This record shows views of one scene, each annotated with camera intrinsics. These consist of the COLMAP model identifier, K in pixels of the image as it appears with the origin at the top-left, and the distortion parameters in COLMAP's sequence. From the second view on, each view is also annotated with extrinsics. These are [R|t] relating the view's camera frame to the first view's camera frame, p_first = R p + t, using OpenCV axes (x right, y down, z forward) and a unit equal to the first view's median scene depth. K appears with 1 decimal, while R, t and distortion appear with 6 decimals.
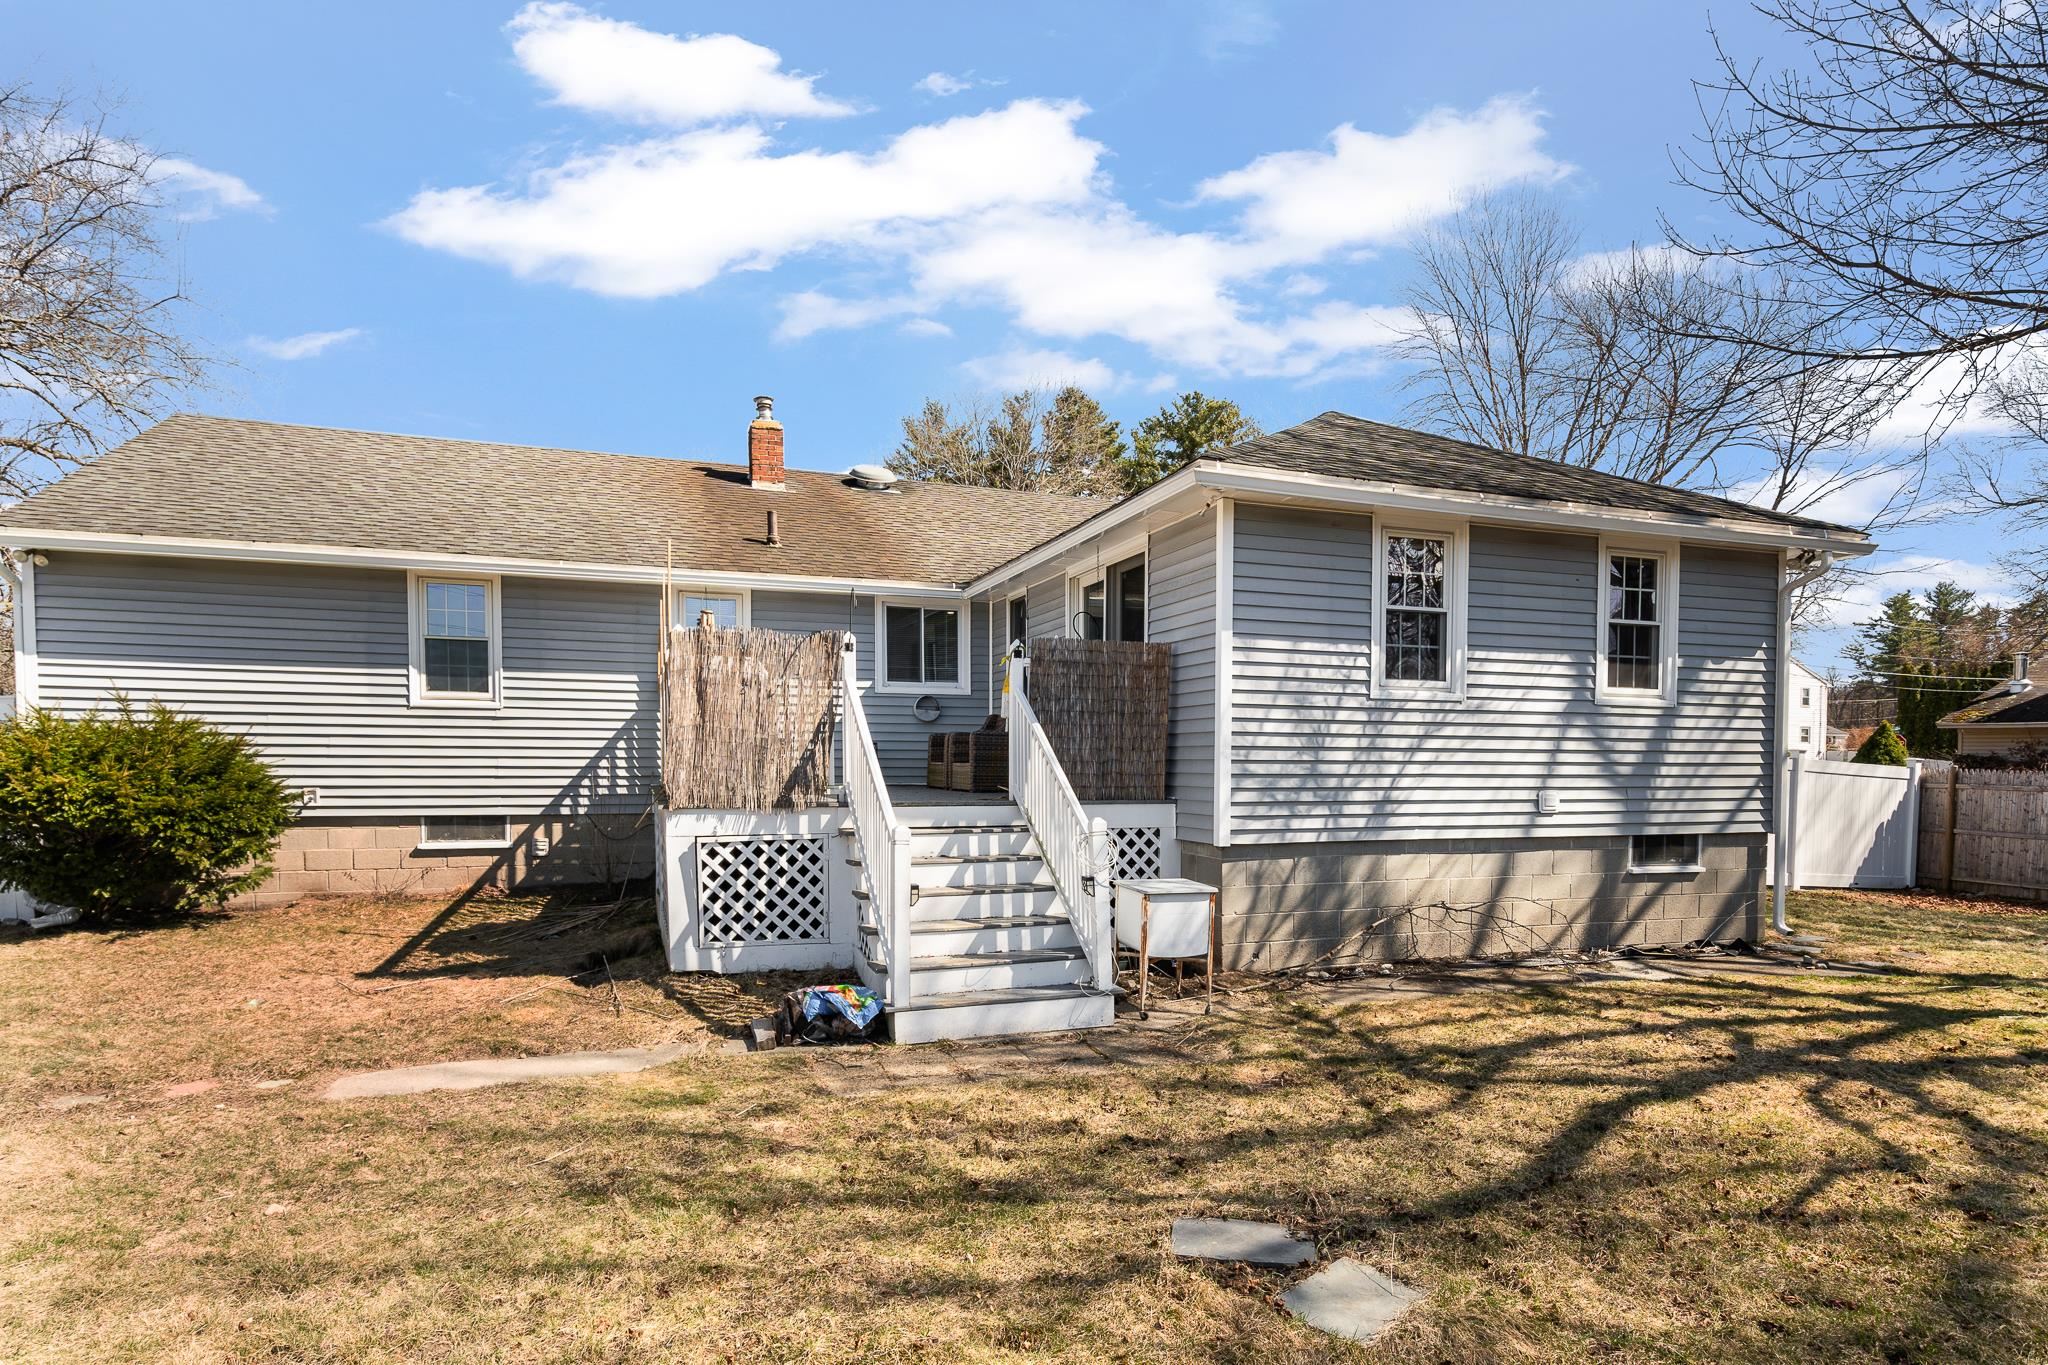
lens RADIAL K [[1079.2, 0, 1030.2], [0, 1079.2, 773.1], [0, 0, 1]] dist [0.003298, 0.001365]
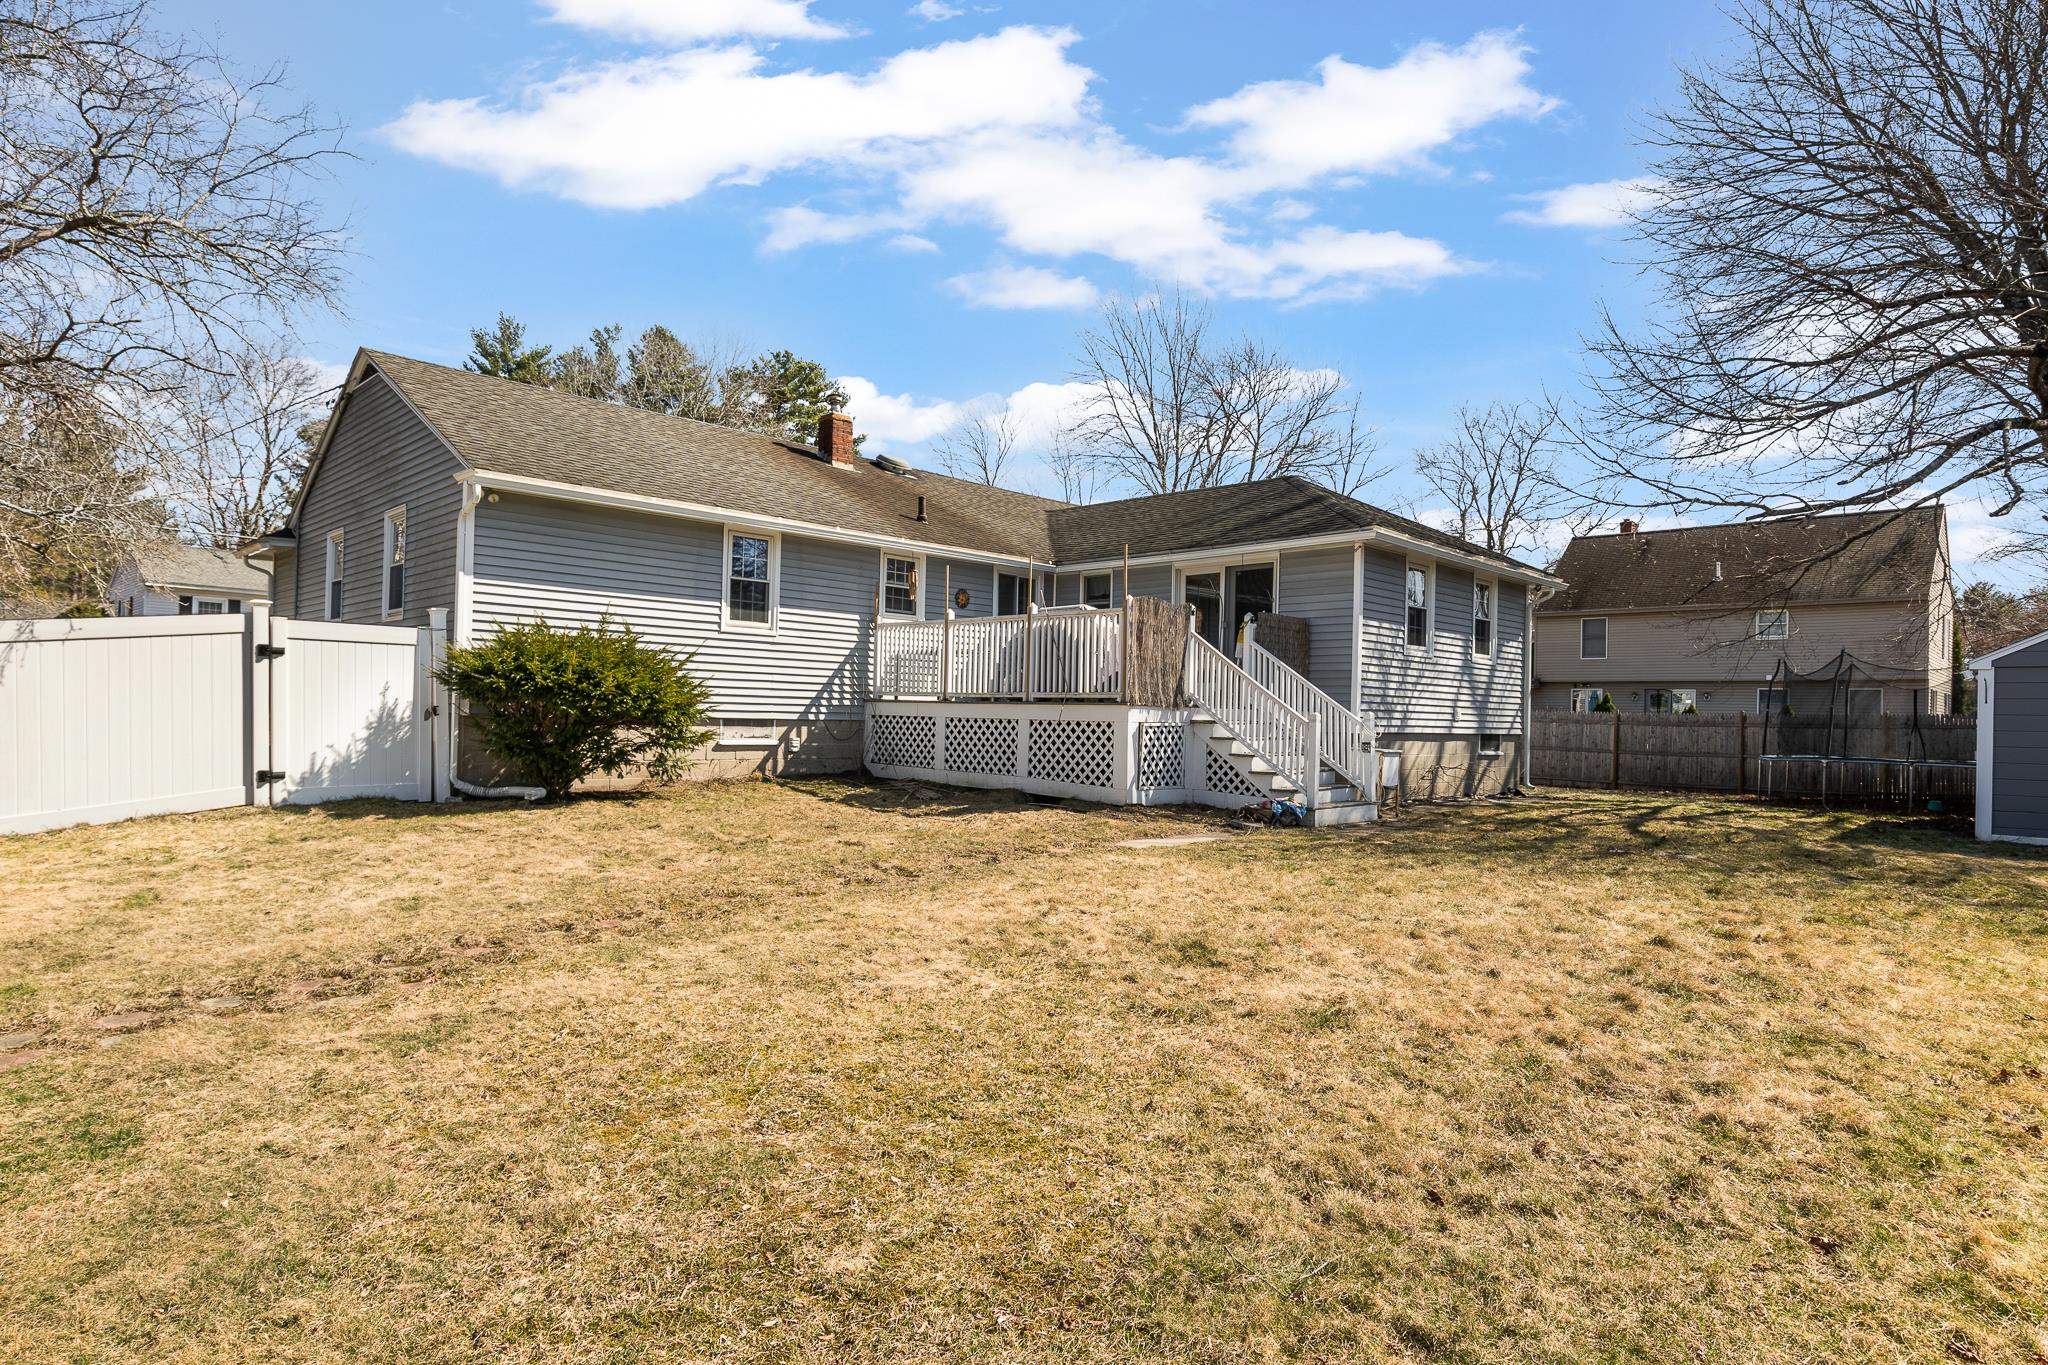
lens RADIAL K [[1070.3, 0, 1021.8], [0, 1070.3, 667.4], [0, 0, 1]] dist [0.003557, 0.000500]
pose [[0.908872, 0.032950, 0.415771, -0.755446], [-0.012737, 0.998602, -0.051295, 0.039288], [-0.416880, 0.041325, 0.908022, -0.279200]]
